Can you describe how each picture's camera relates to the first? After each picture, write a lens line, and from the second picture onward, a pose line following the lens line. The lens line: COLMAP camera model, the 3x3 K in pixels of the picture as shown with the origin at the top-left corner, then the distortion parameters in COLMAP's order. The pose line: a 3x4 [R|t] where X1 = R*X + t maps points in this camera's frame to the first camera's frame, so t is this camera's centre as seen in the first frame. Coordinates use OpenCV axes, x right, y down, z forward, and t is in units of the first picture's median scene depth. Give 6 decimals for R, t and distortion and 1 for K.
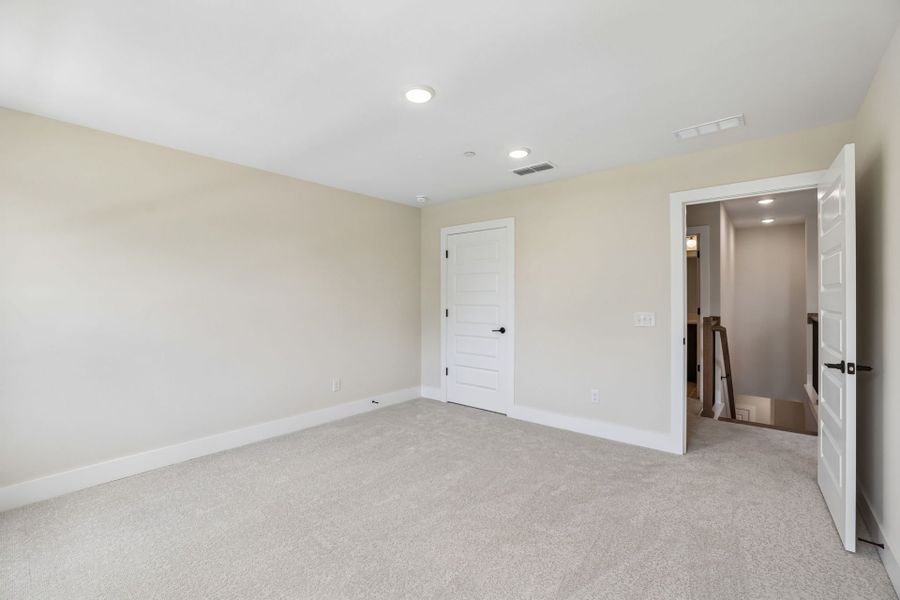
lens RADIAL K [[379.3, 0, 451.1], [0, 379.3, 295.1], [0, 0, 1]] dist [0.000166, 0.000075]
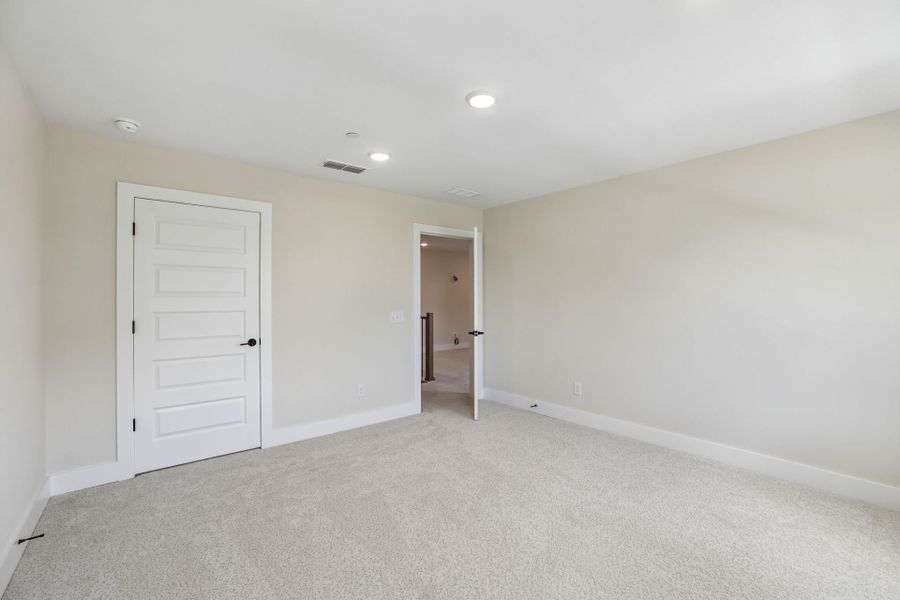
lens RADIAL K [[379.3, 0, 451.1], [0, 379.3, 295.1], [0, 0, 1]] dist [0.000166, 0.000075]
pose [[0.232468, 0.006816, 0.972580, -0.562876], [-0.002090, 0.999977, -0.006508, -0.001181], [-0.972602, -0.000519, 0.232477, 0.439727]]
